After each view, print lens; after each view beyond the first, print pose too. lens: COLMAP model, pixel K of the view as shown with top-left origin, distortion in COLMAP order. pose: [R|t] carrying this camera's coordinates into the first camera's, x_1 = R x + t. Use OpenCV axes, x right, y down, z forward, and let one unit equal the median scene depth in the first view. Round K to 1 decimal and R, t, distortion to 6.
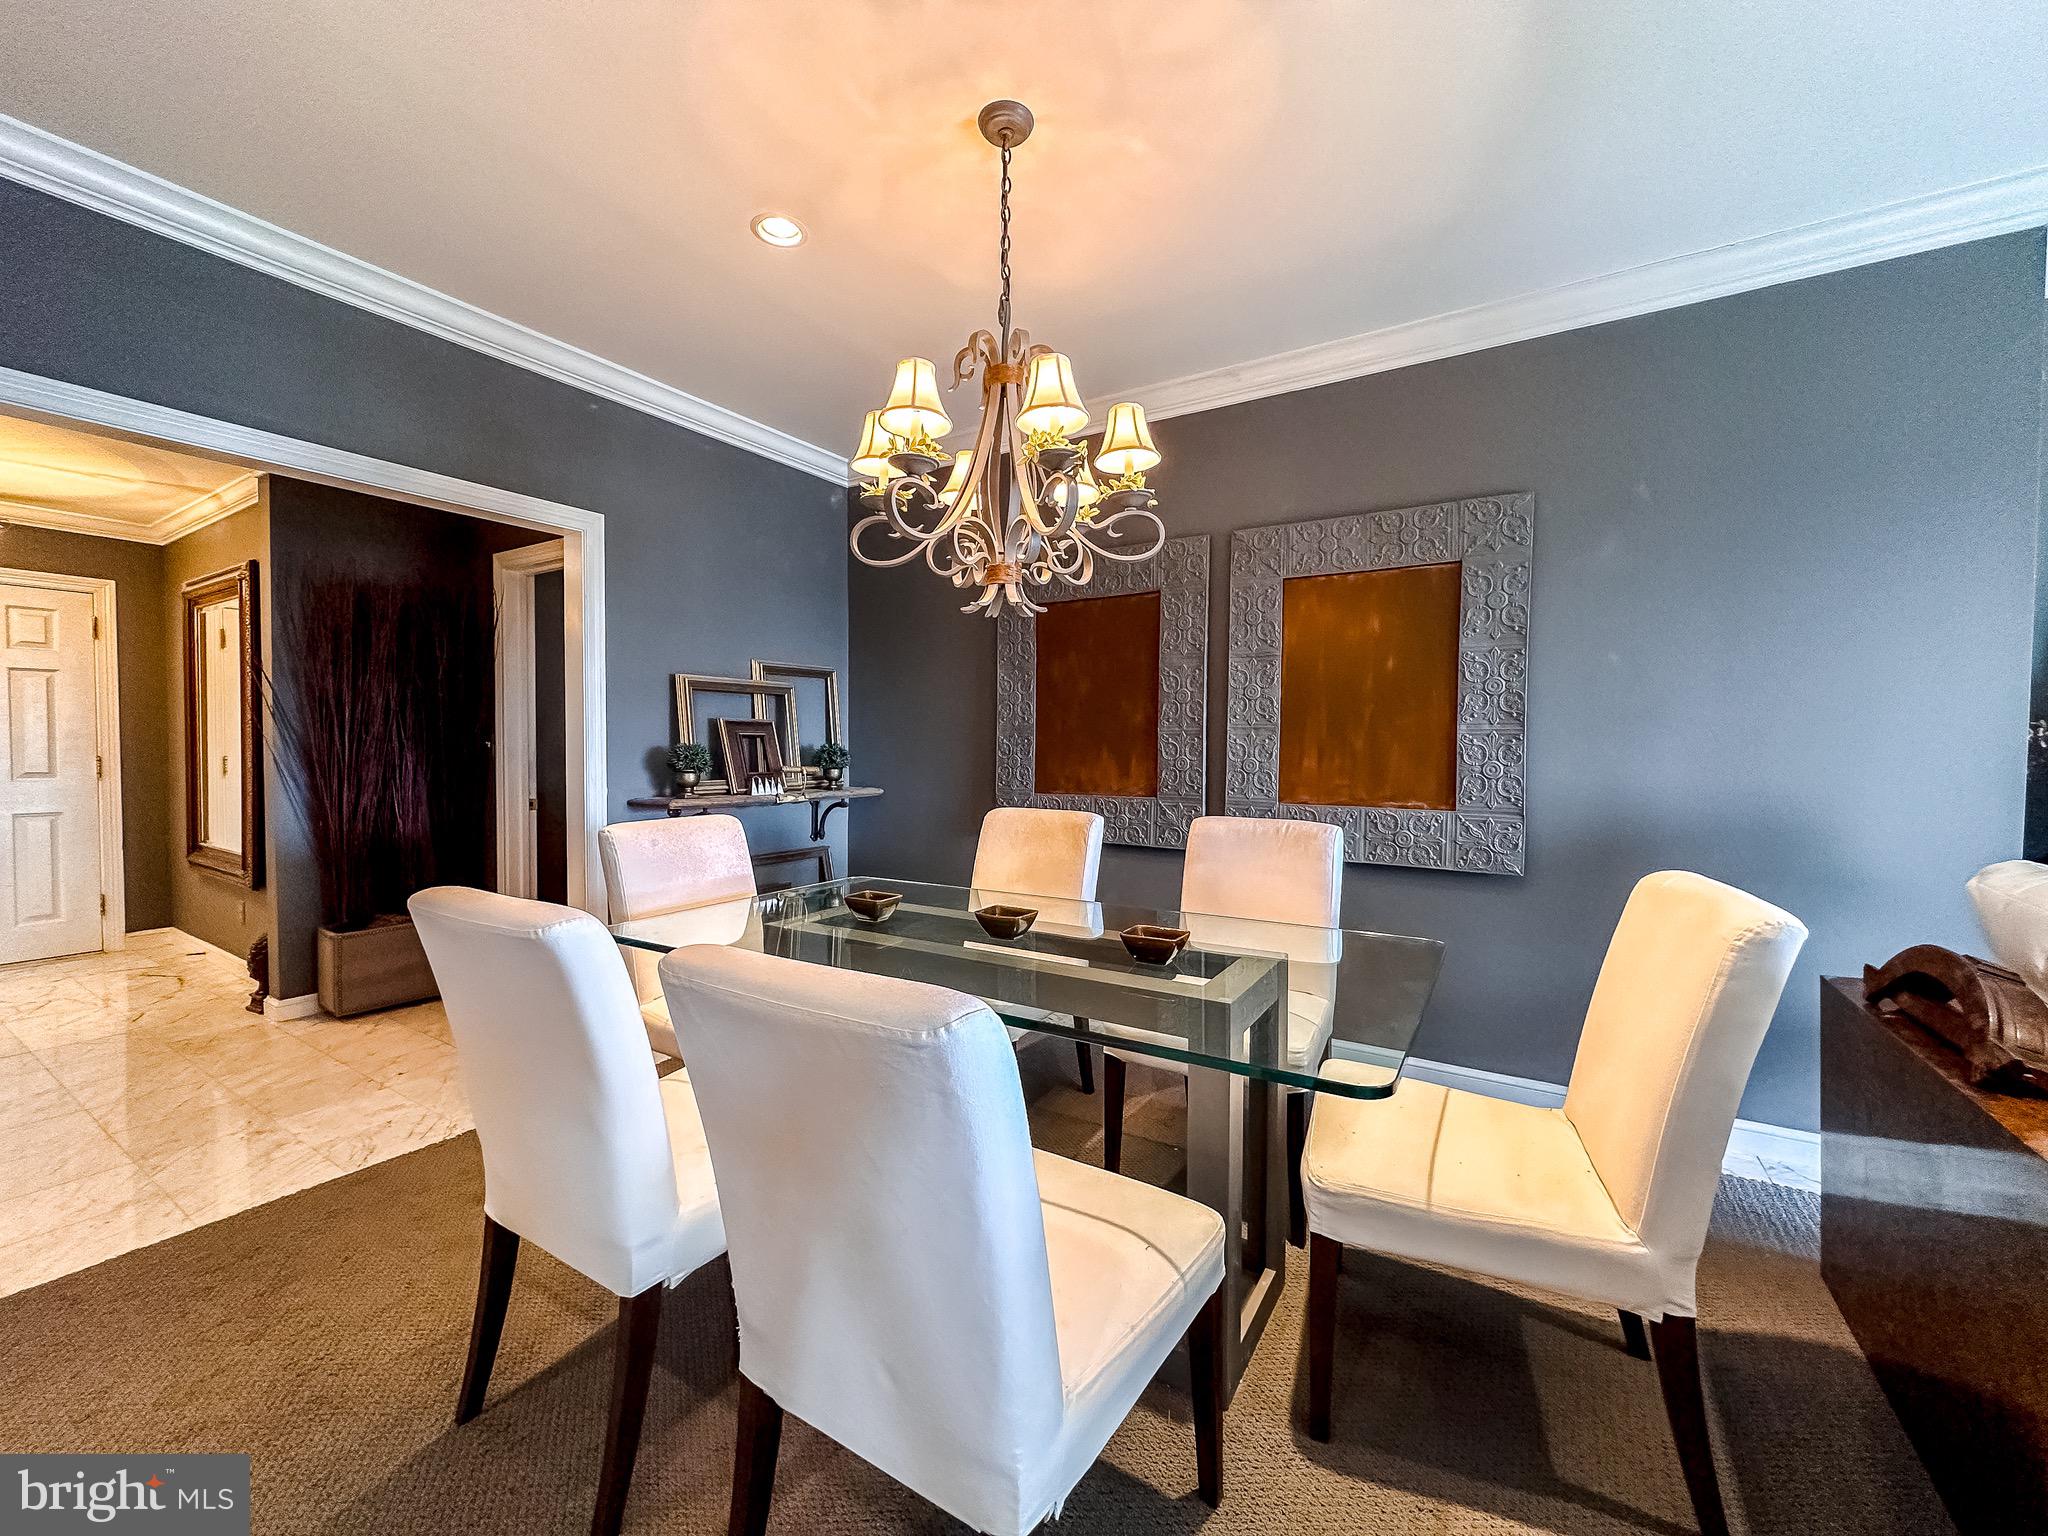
lens RADIAL K [[819.2, 0, 1015.3], [0, 819.2, 767.6], [0, 0, 1]] dist [-0.001038, 0.000223]
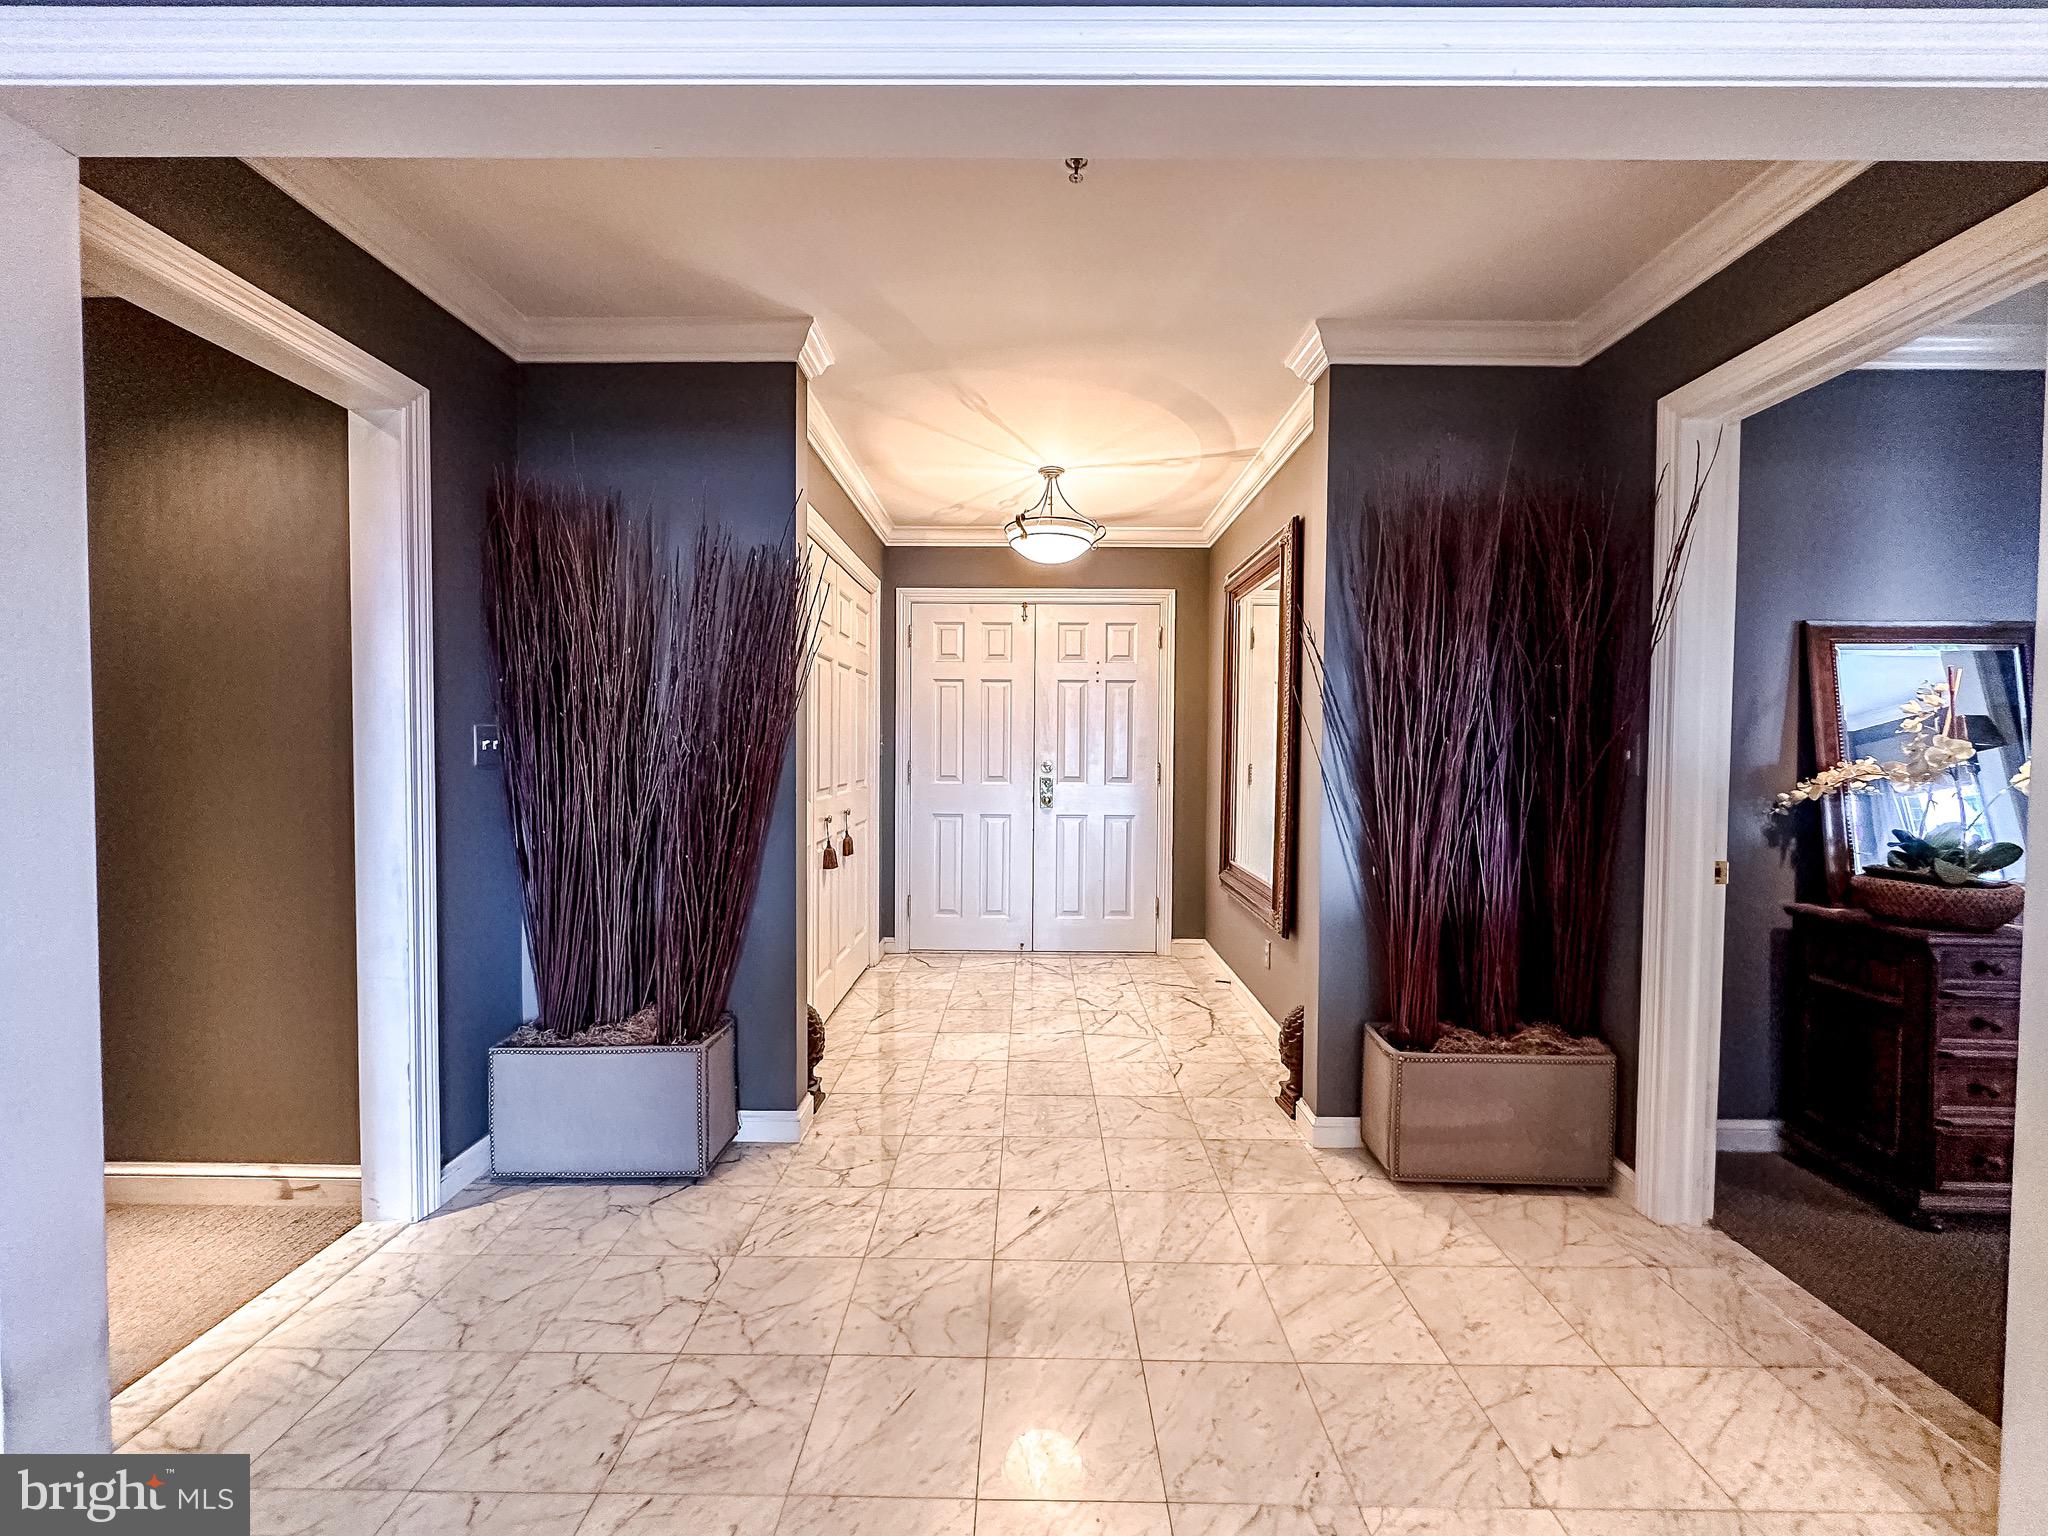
lens RADIAL K [[819.2, 0, 1024.5], [0, 819.2, 767.0], [0, 0, 1]] dist [-0.001038, 0.000223]
pose [[0.530164, 0.021891, -0.847612, -0.407790], [-0.029141, 0.999547, 0.007587, -0.012691], [0.847394, 0.020678, 0.530562, 0.376074]]
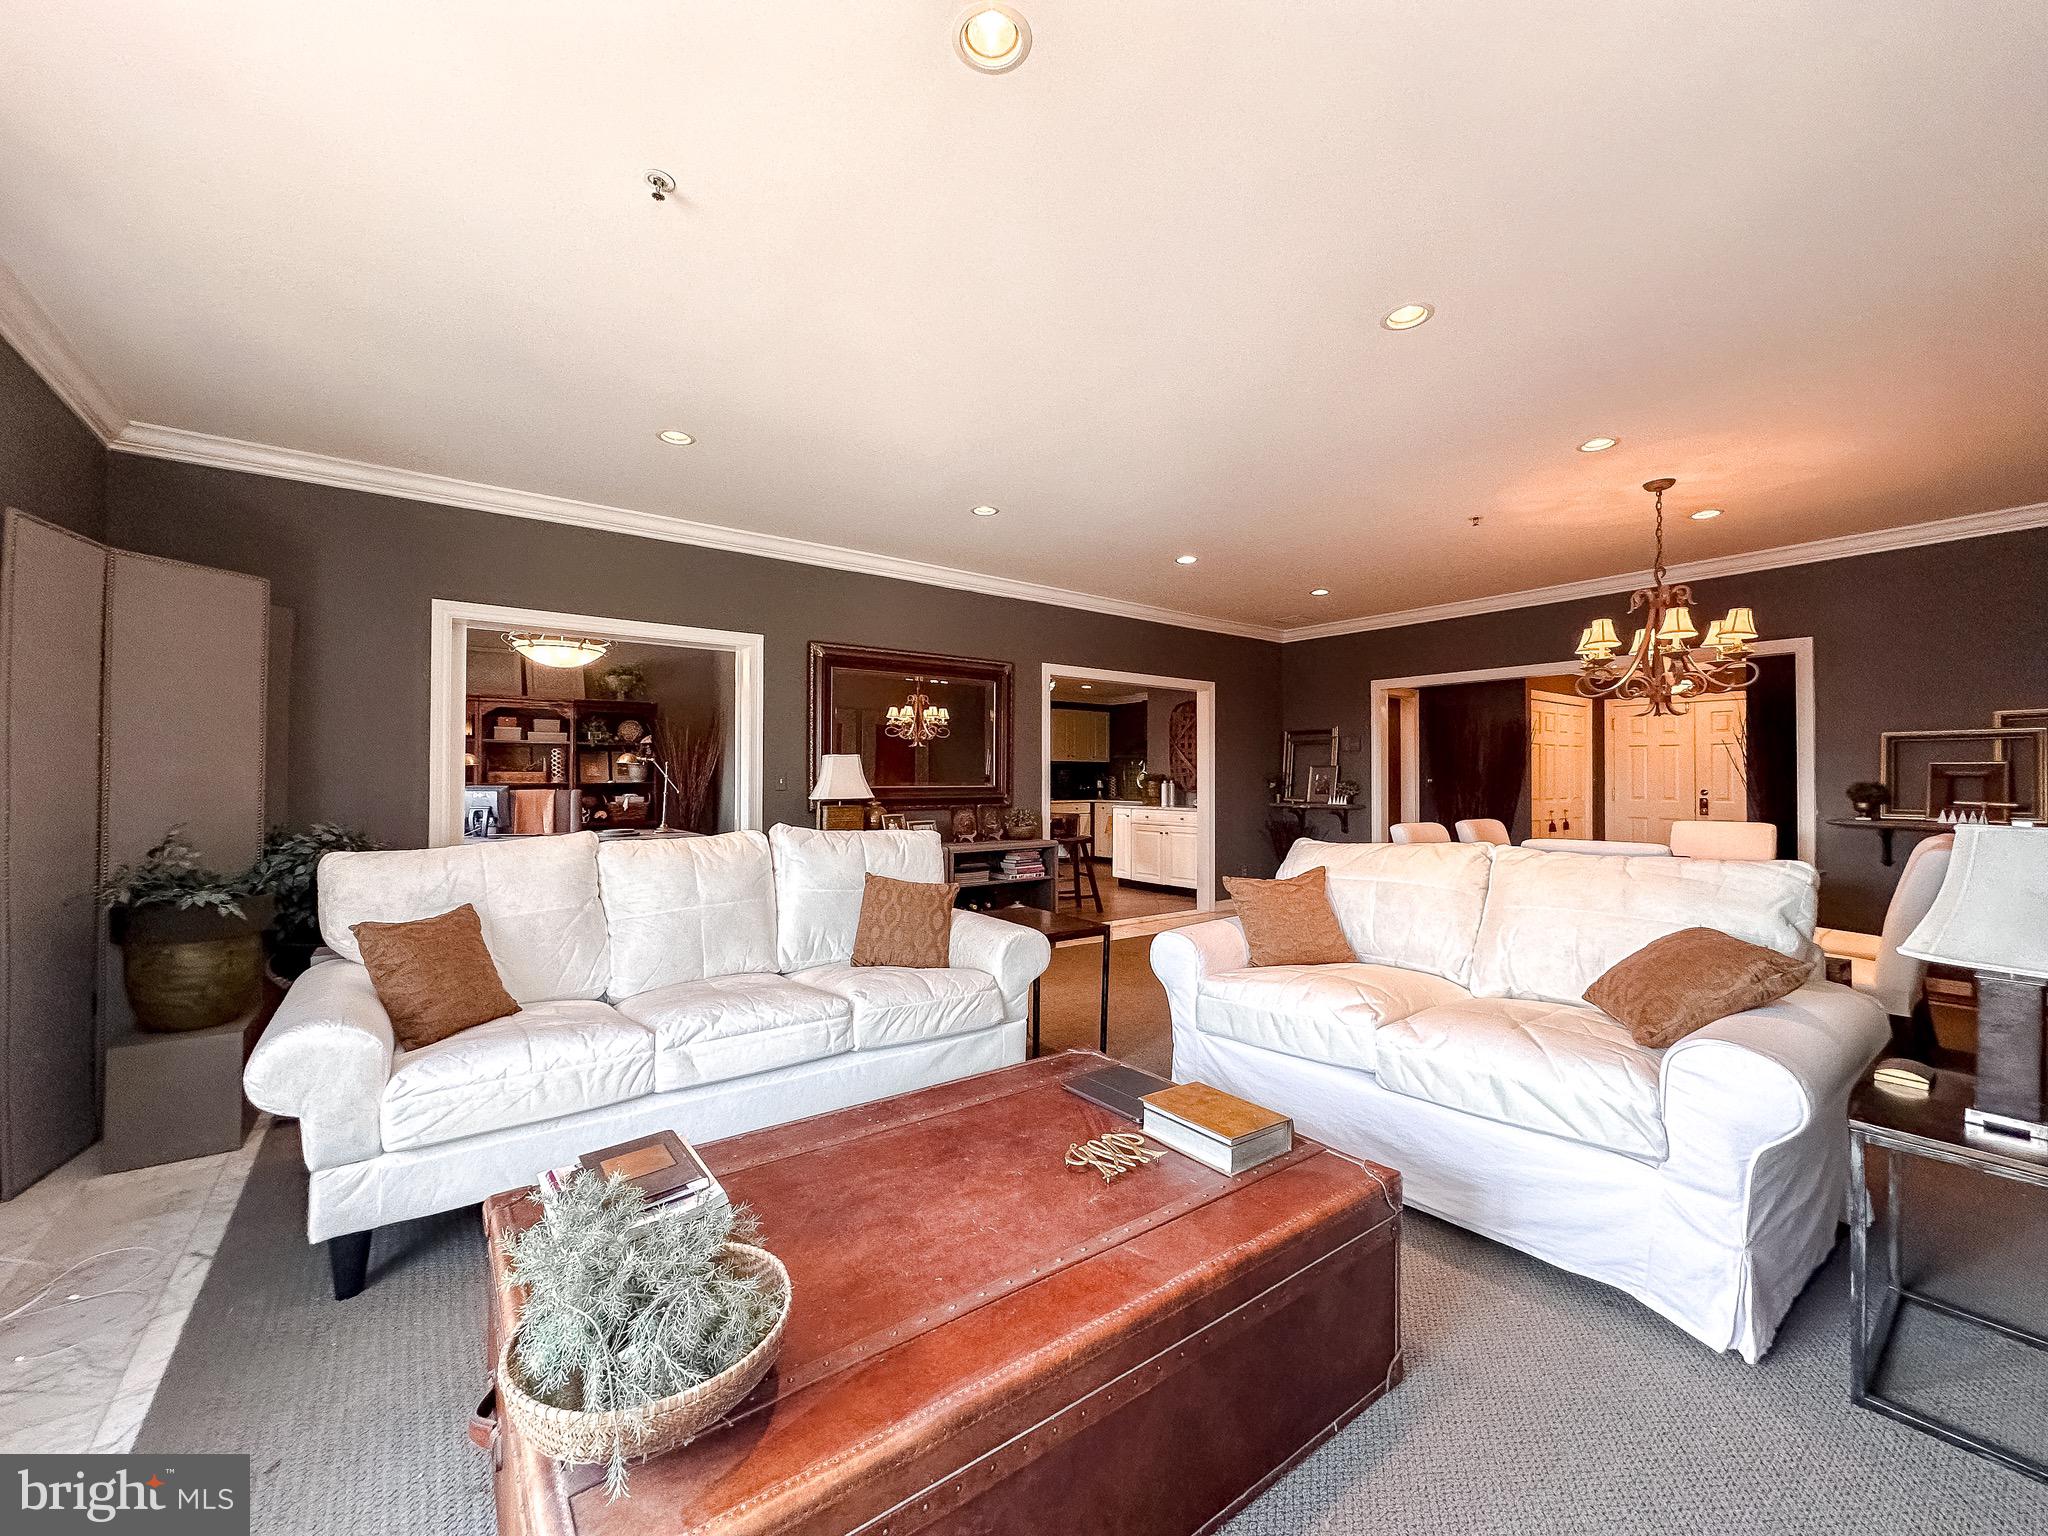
lens RADIAL K [[819.2, 0, 1024.1], [0, 819.2, 765.2], [0, 0, 1]] dist [-0.001038, 0.000223]
pose [[-0.360491, -0.018768, -0.932574, 1.240120], [-0.034802, 0.999372, -0.006659, 0.003294], [0.932113, 0.030055, -0.360918, 0.144989]]
